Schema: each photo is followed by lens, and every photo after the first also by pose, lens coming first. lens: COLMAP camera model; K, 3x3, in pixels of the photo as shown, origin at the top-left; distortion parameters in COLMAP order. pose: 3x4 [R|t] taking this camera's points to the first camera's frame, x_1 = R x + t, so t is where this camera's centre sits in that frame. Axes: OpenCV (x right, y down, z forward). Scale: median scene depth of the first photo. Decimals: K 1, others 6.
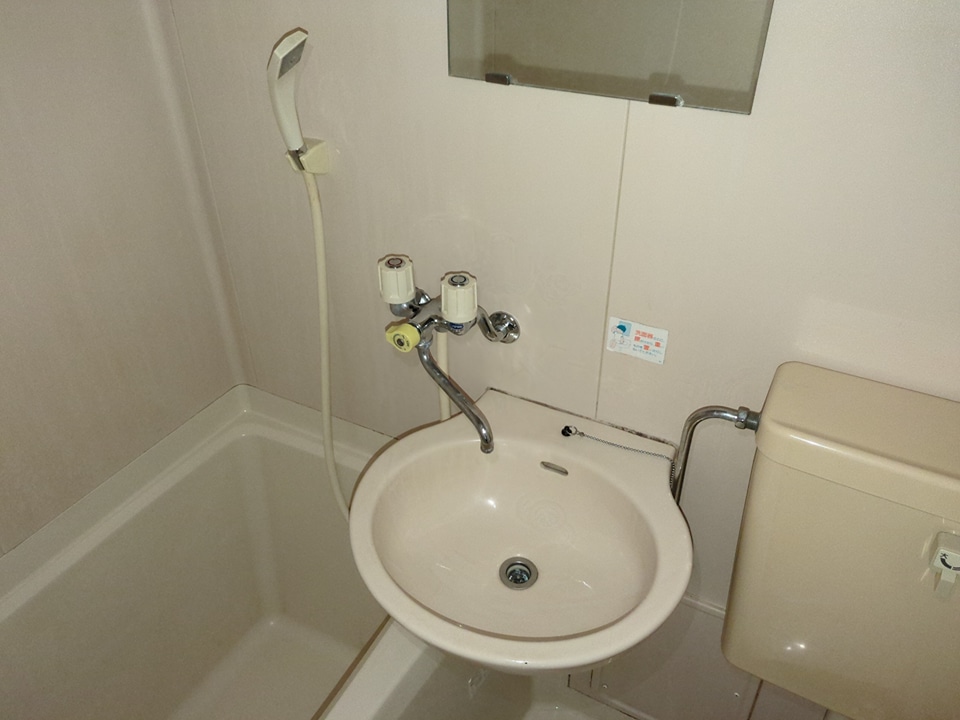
lens RADIAL K [[725.2, 0, 482.0], [0, 725.2, 342.6], [0, 0, 1]] dist [0.043158, -0.035132]
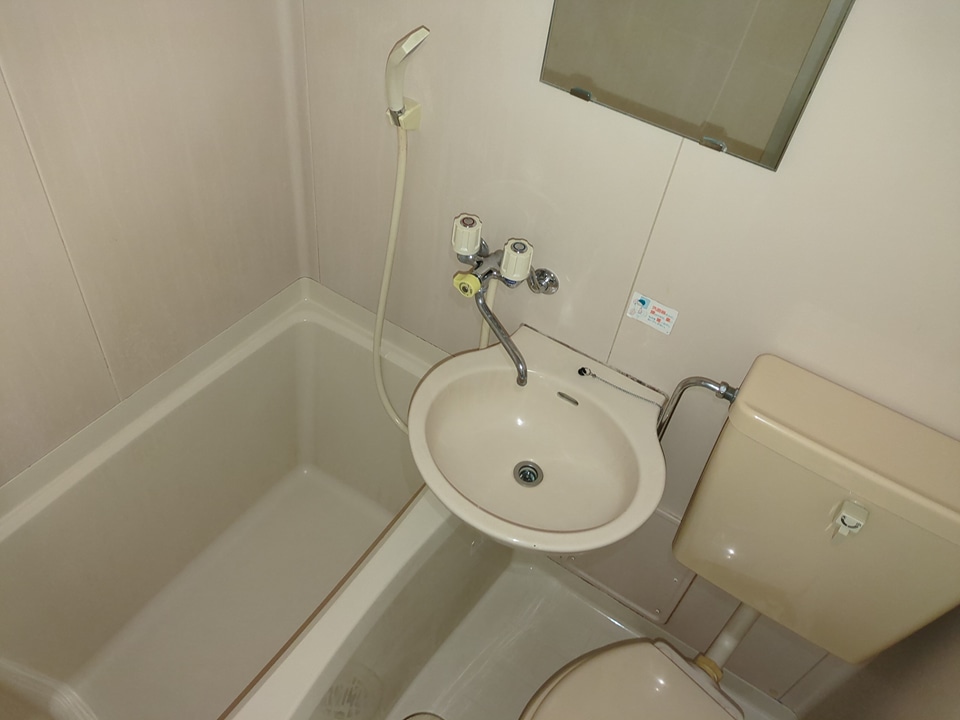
lens RADIAL K [[725.2, 0, 477.0], [0, 725.2, 328.2], [0, 0, 1]] dist [0.043158, -0.035132]
pose [[0.989897, 0.140397, 0.019829, -0.103903], [-0.141733, 0.975805, 0.166485, -0.140344], [0.004024, -0.167613, 0.985845, -0.232724]]
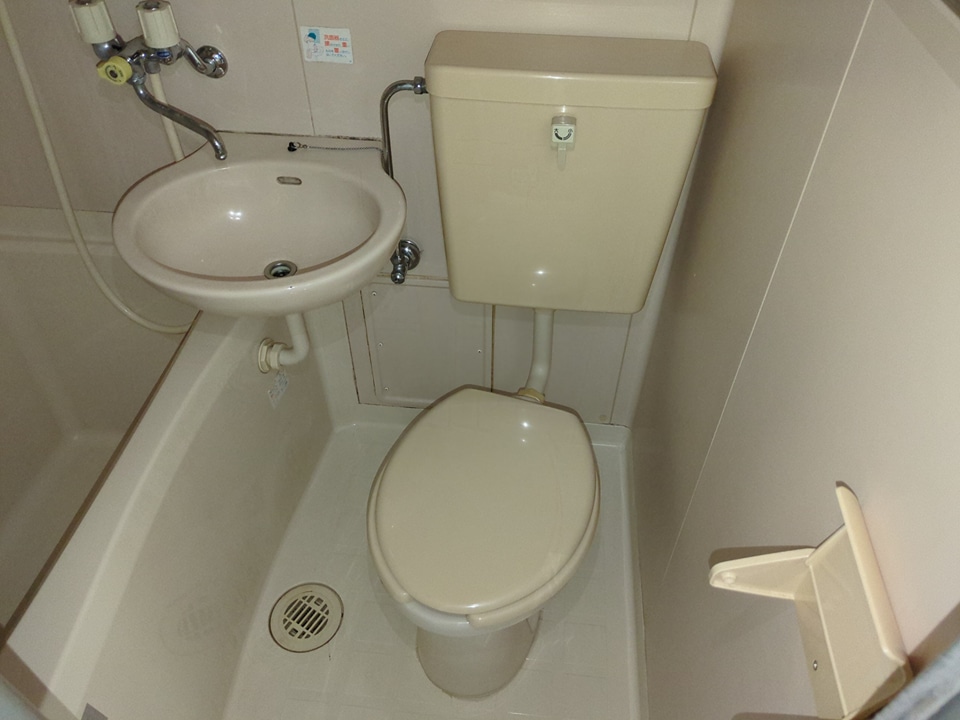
lens RADIAL K [[725.2, 0, 473.8], [0, 725.2, 362.5], [0, 0, 1]] dist [0.043158, -0.035132]
pose [[0.929719, -0.252923, 0.267681, -0.013252], [0.200583, 0.957361, 0.207910, 0.284402], [-0.308852, -0.139606, 0.940808, -0.255539]]
